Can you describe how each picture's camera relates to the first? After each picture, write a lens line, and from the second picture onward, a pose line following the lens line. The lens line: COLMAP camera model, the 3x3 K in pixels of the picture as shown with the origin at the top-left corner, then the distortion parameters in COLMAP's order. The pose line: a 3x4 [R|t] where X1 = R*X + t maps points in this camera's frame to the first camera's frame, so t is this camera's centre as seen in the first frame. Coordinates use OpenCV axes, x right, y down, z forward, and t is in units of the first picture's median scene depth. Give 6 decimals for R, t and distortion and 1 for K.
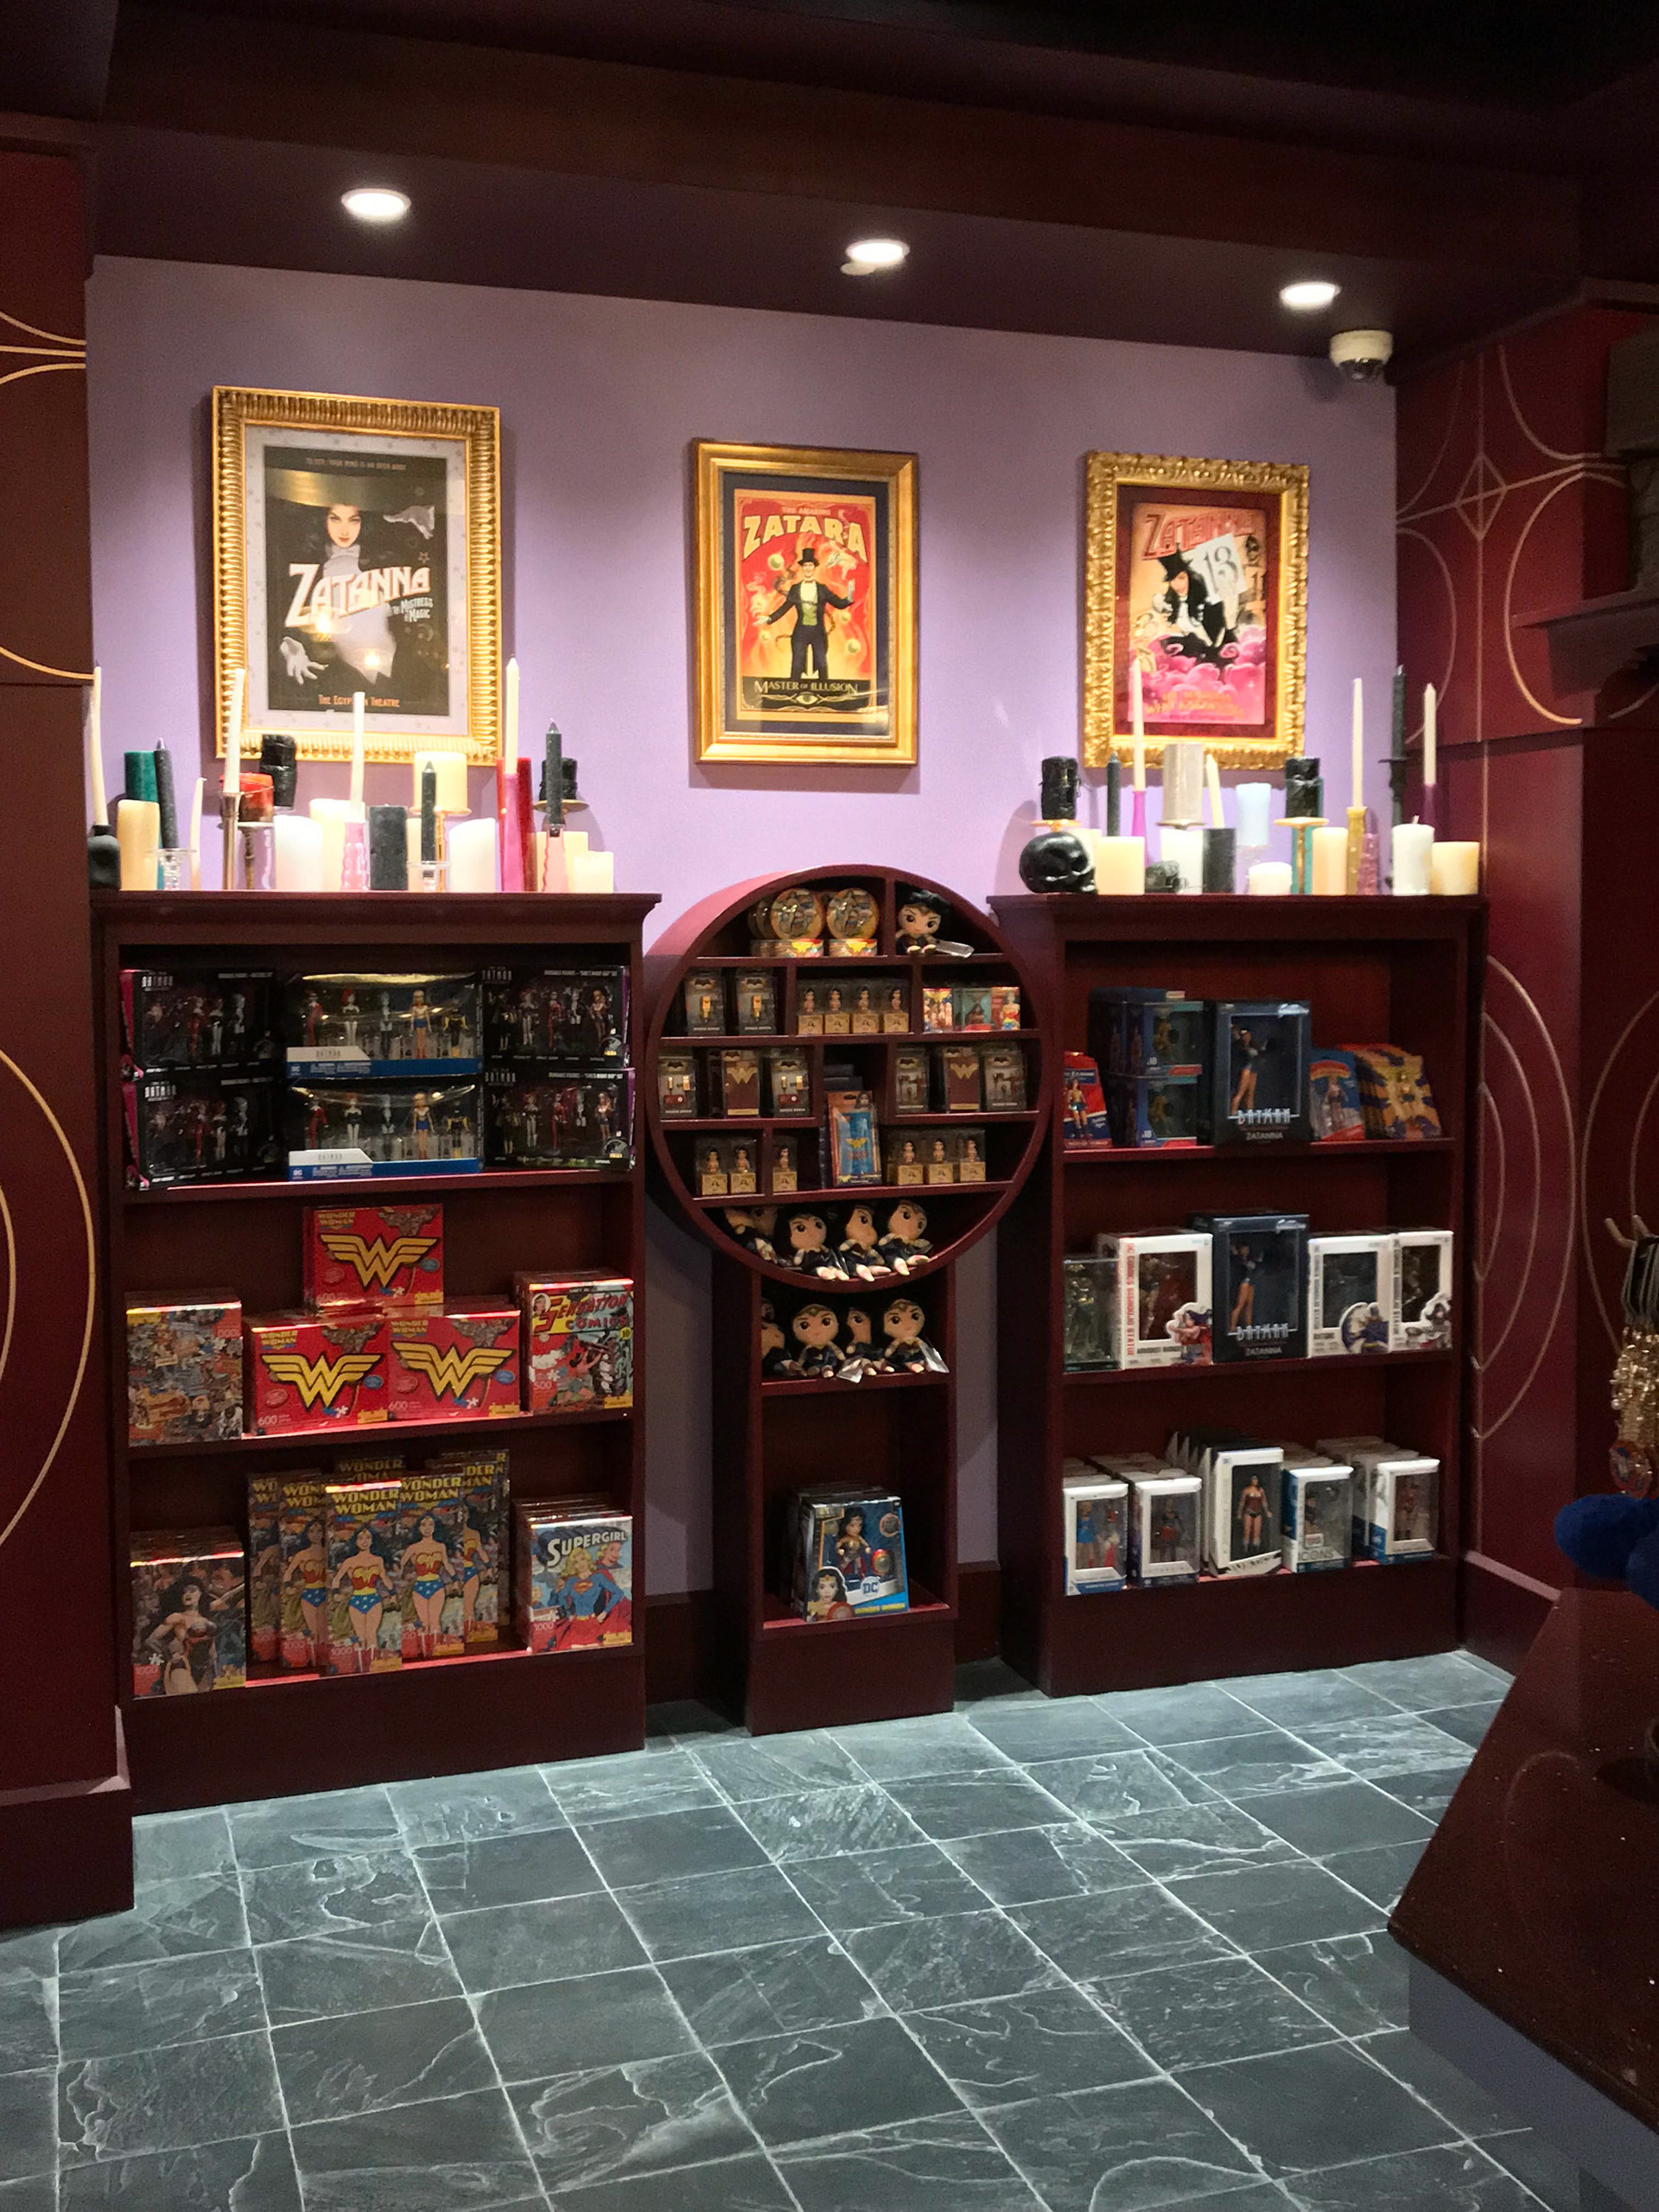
lens RADIAL K [[2230.8, 0, 838.1], [0, 2230.8, 1058.1], [0, 0, 1]] dist [0.175992, -0.585227]
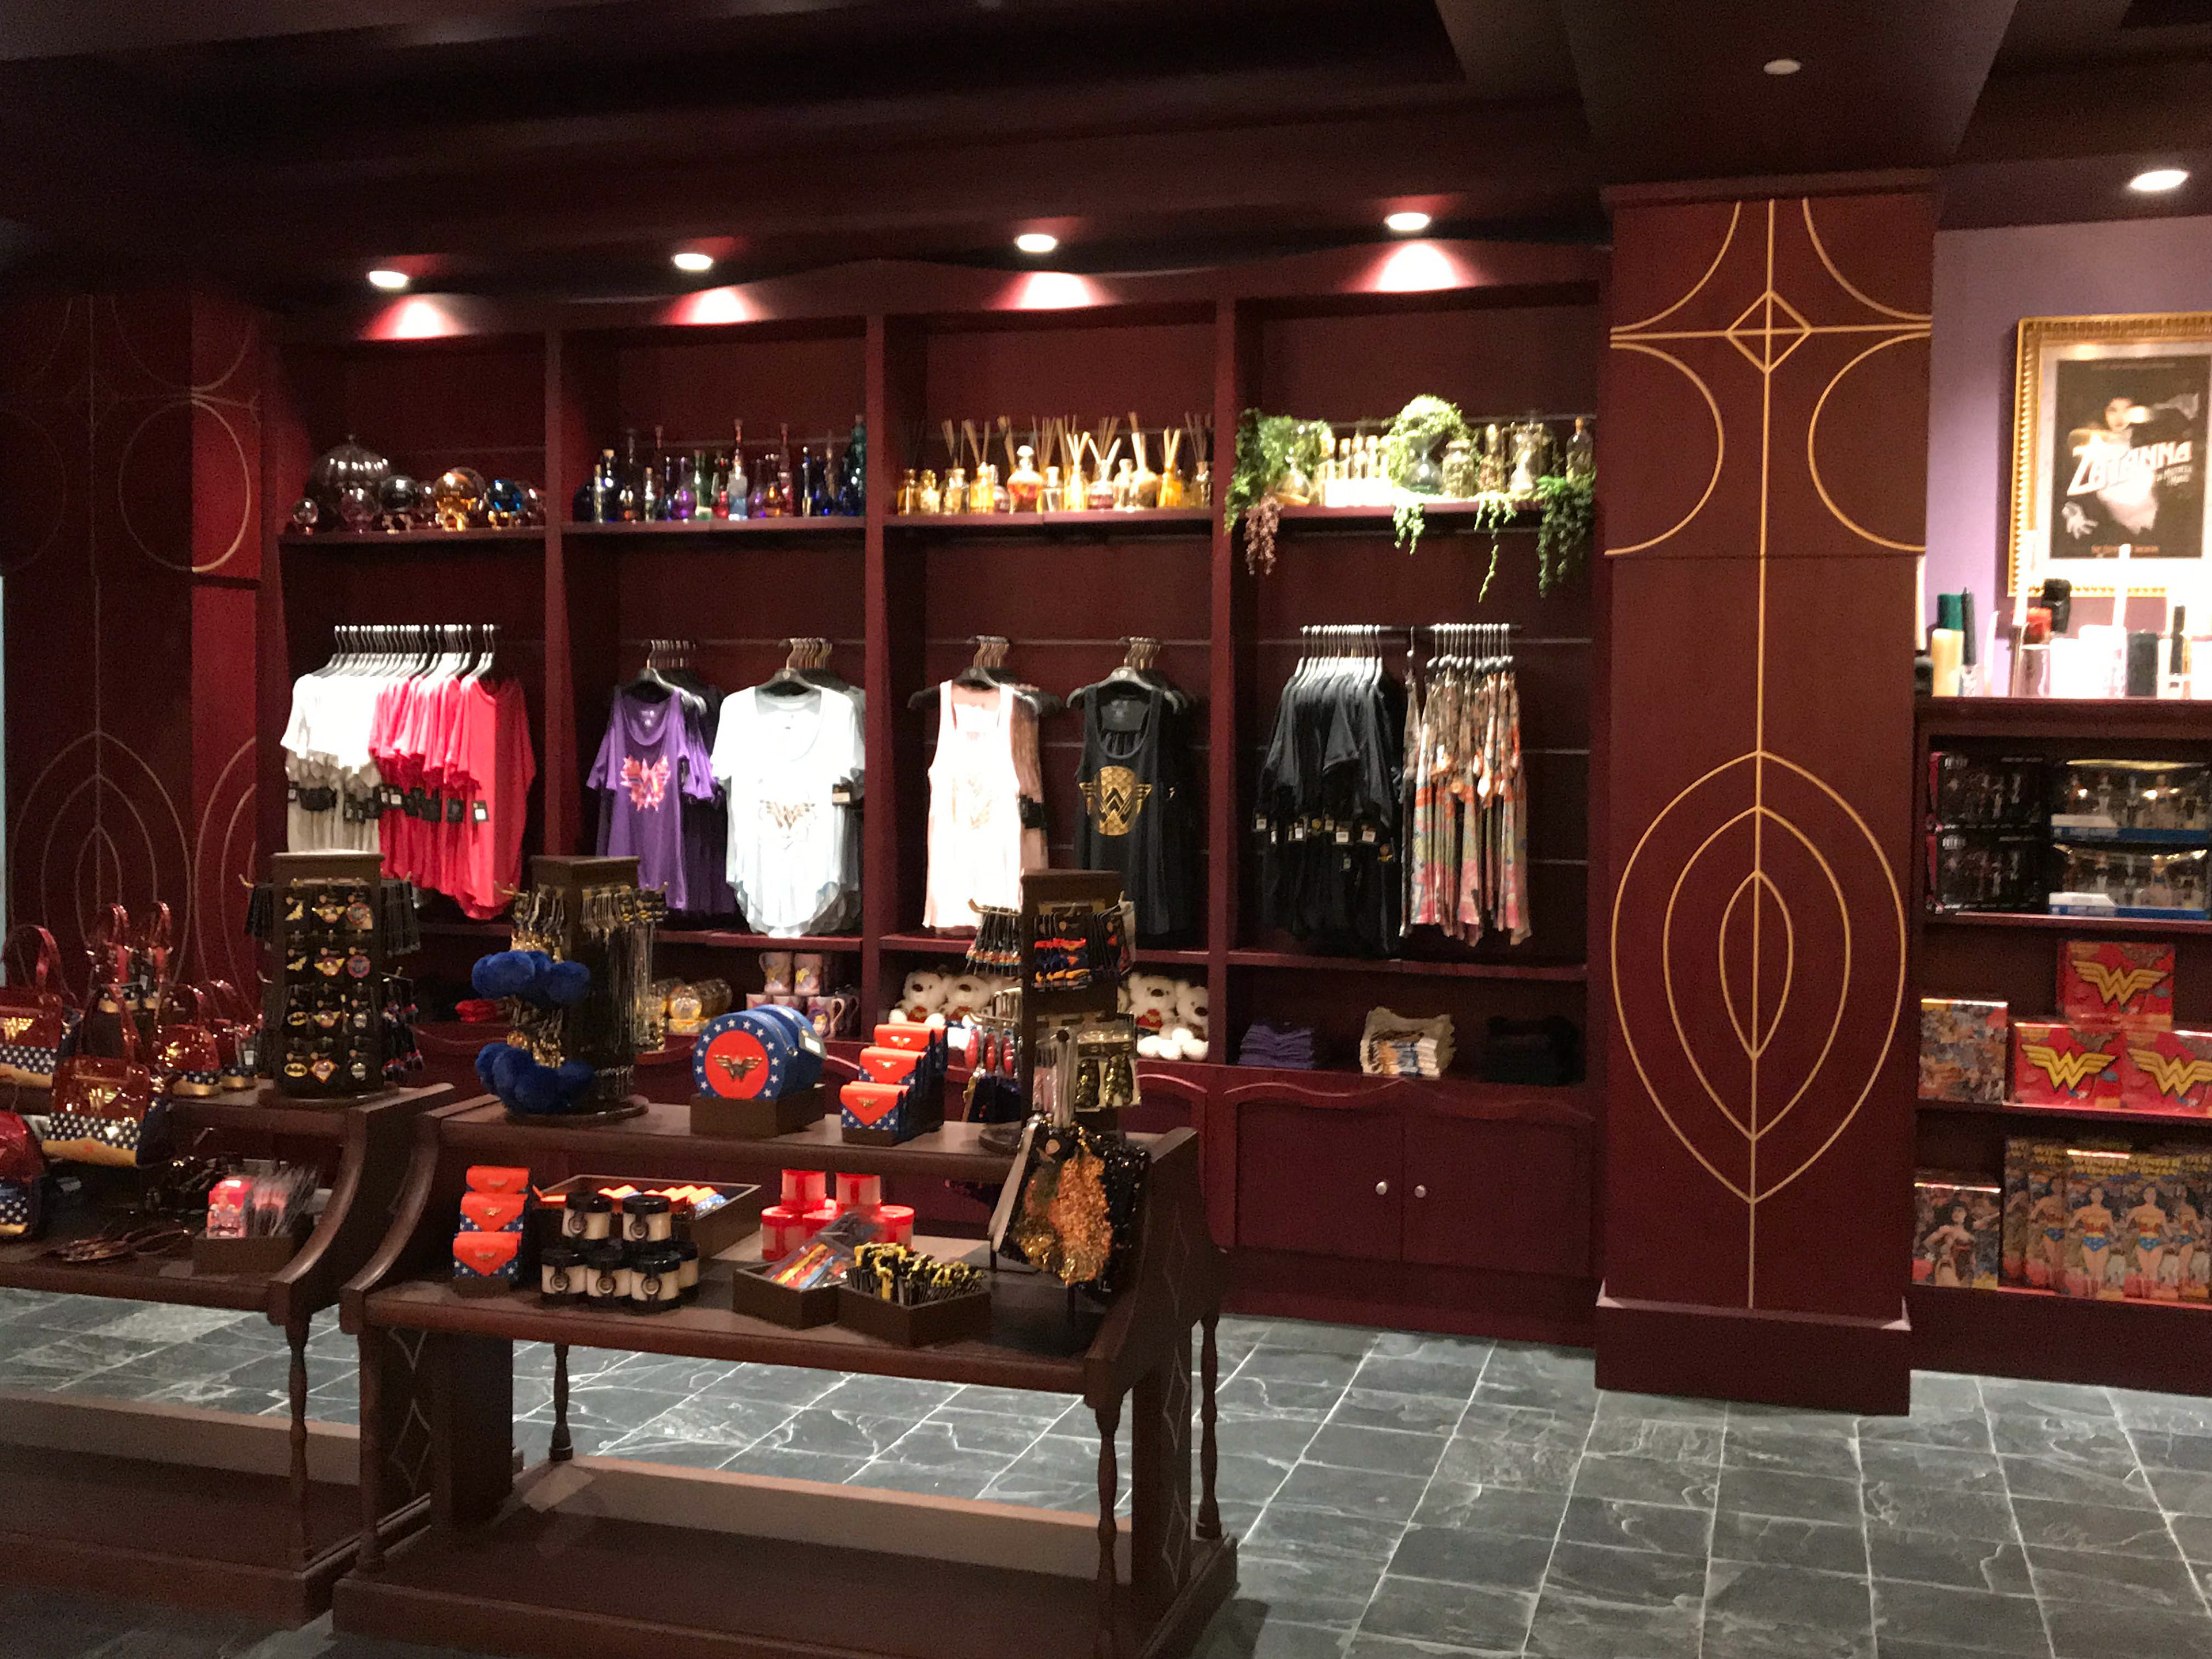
lens RADIAL K [[2216.9, 0, 1088.7], [0, 2216.9, 807.4], [0, 0, 1]] dist [0.065570, -0.131414]
pose [[0.803410, 0.041570, -0.593973, 0.075291], [-0.051281, 0.998684, 0.000533, 0.018067], [0.593214, 0.030031, 0.804485, -0.369926]]
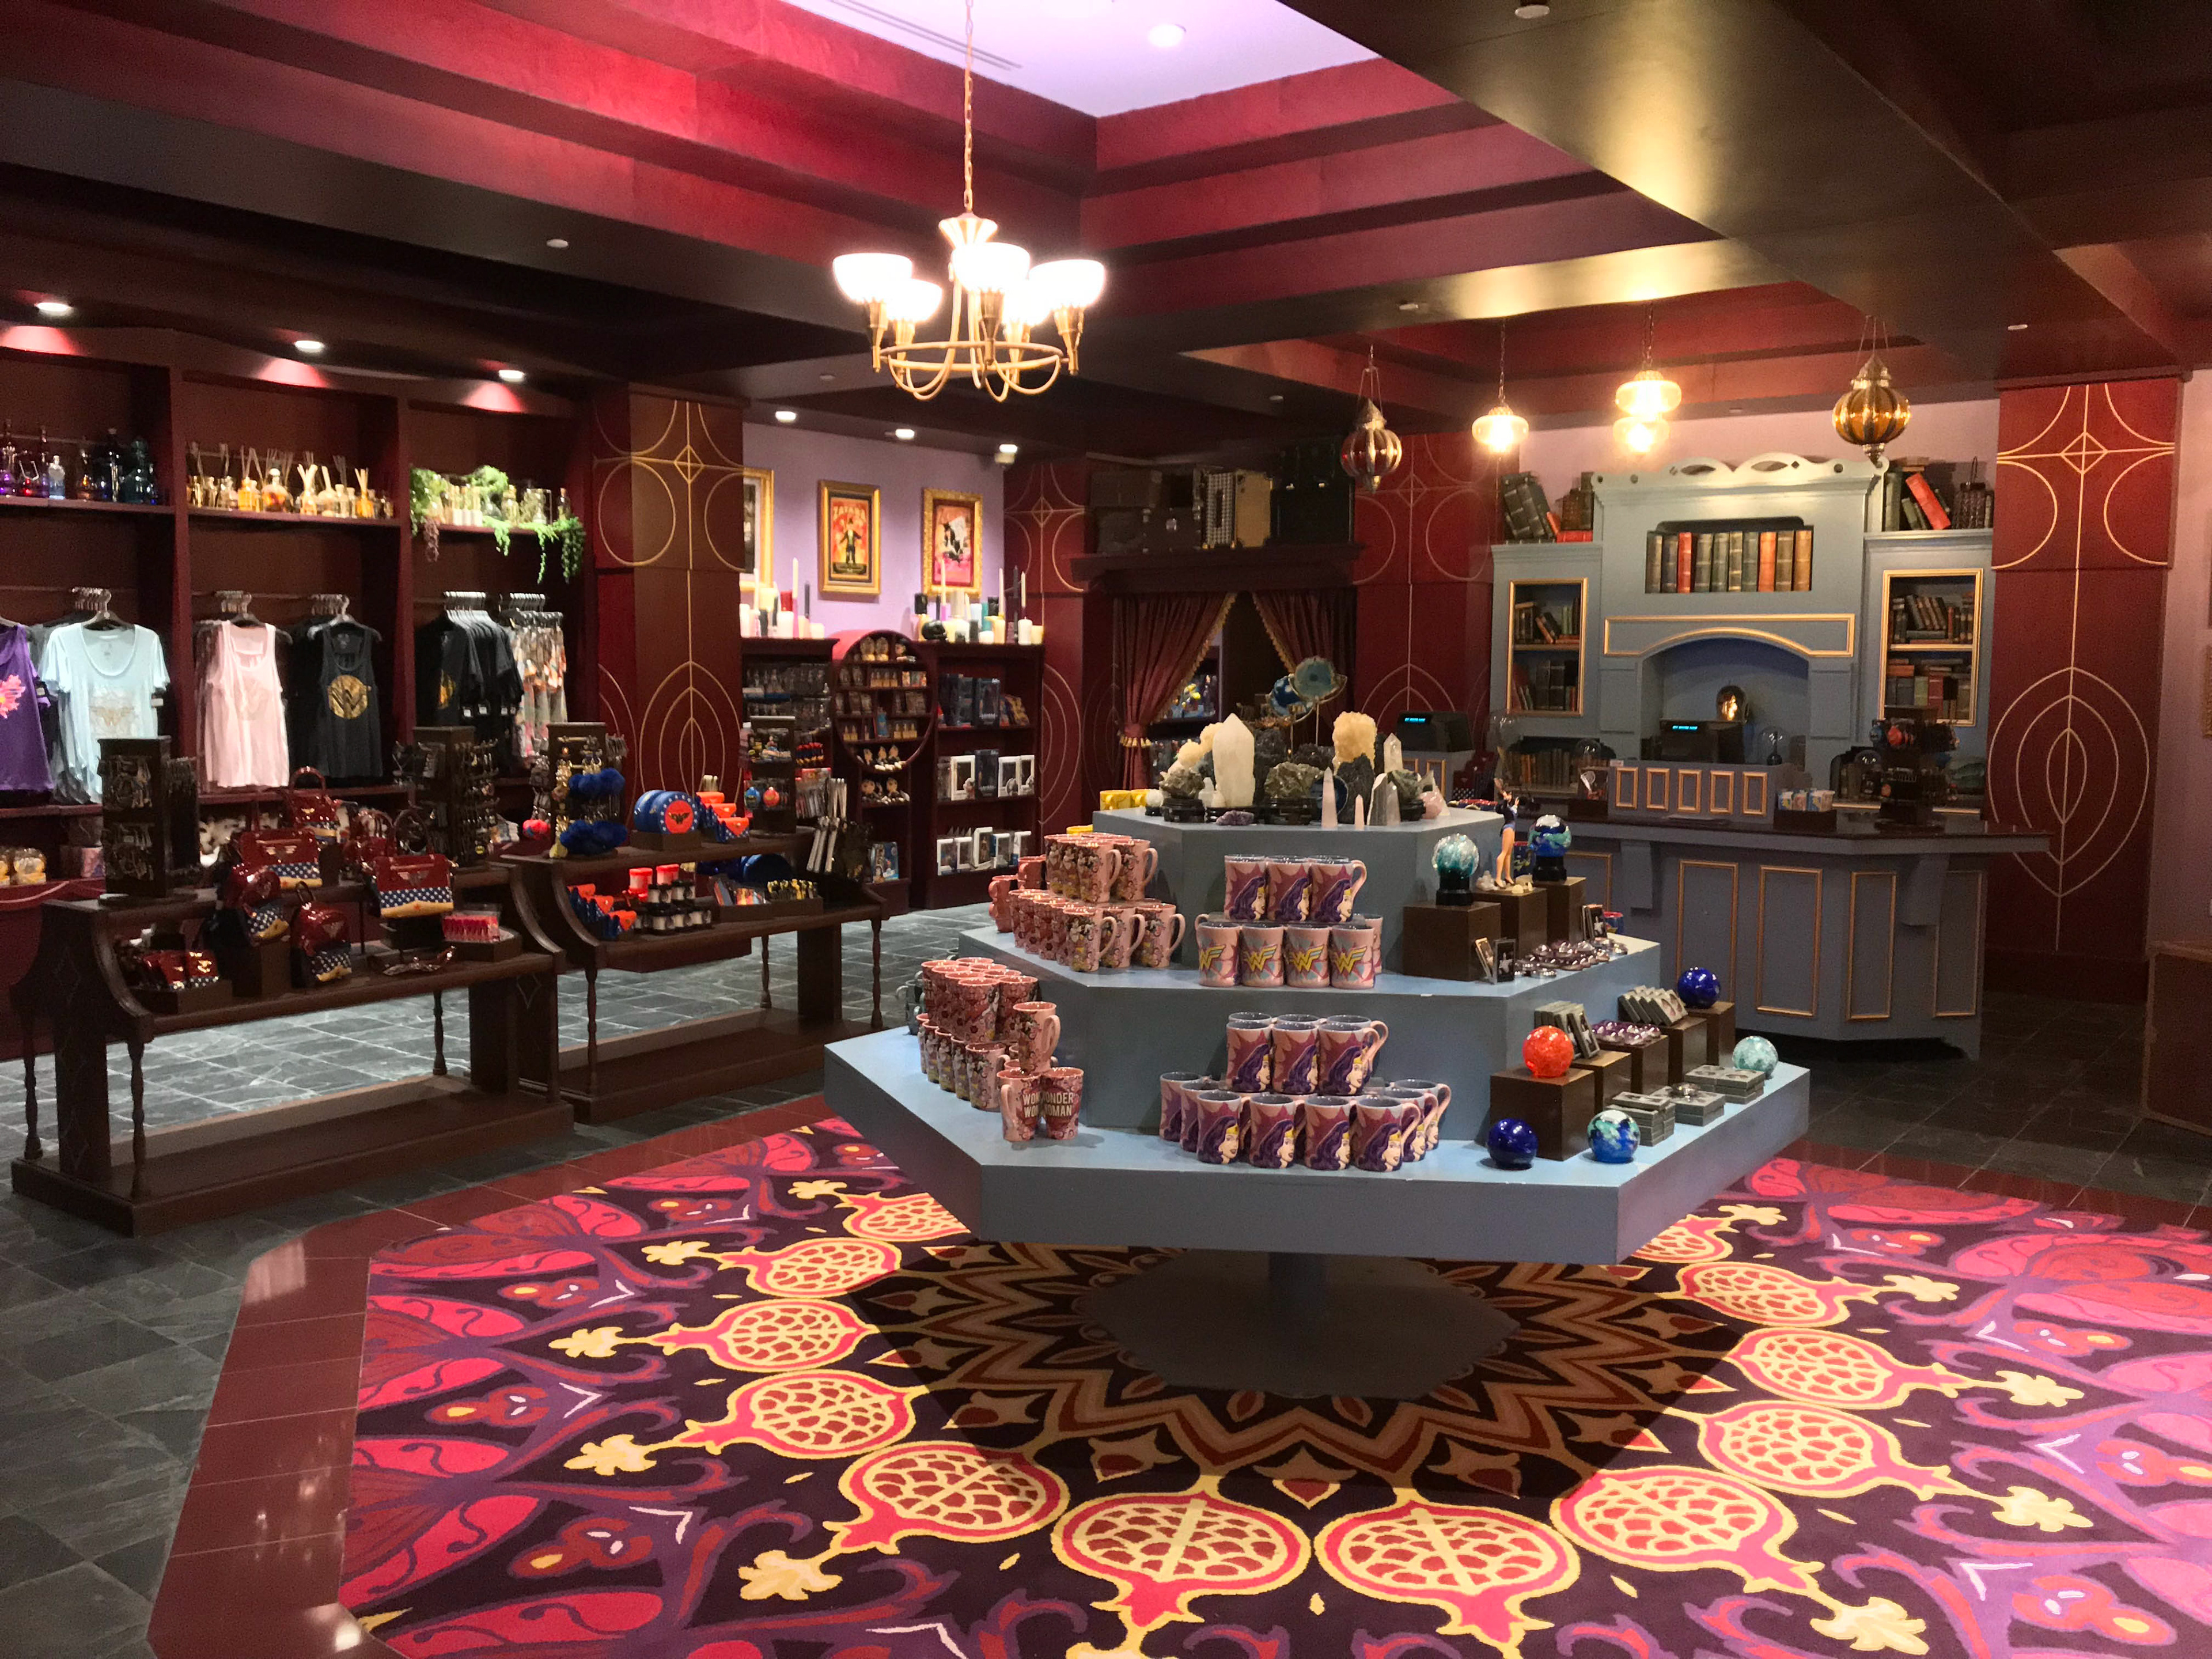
lens RADIAL K [[1820.3, 0, 1090.1], [0, 1820.3, 825.4], [0, 0, 1]] dist [0.170081, -0.579779]
pose [[0.839611, -0.036450, 0.541963, -1.105654], [0.016008, 0.998973, 0.042388, 0.076056], [-0.542952, -0.026914, 0.839333, -1.216283]]
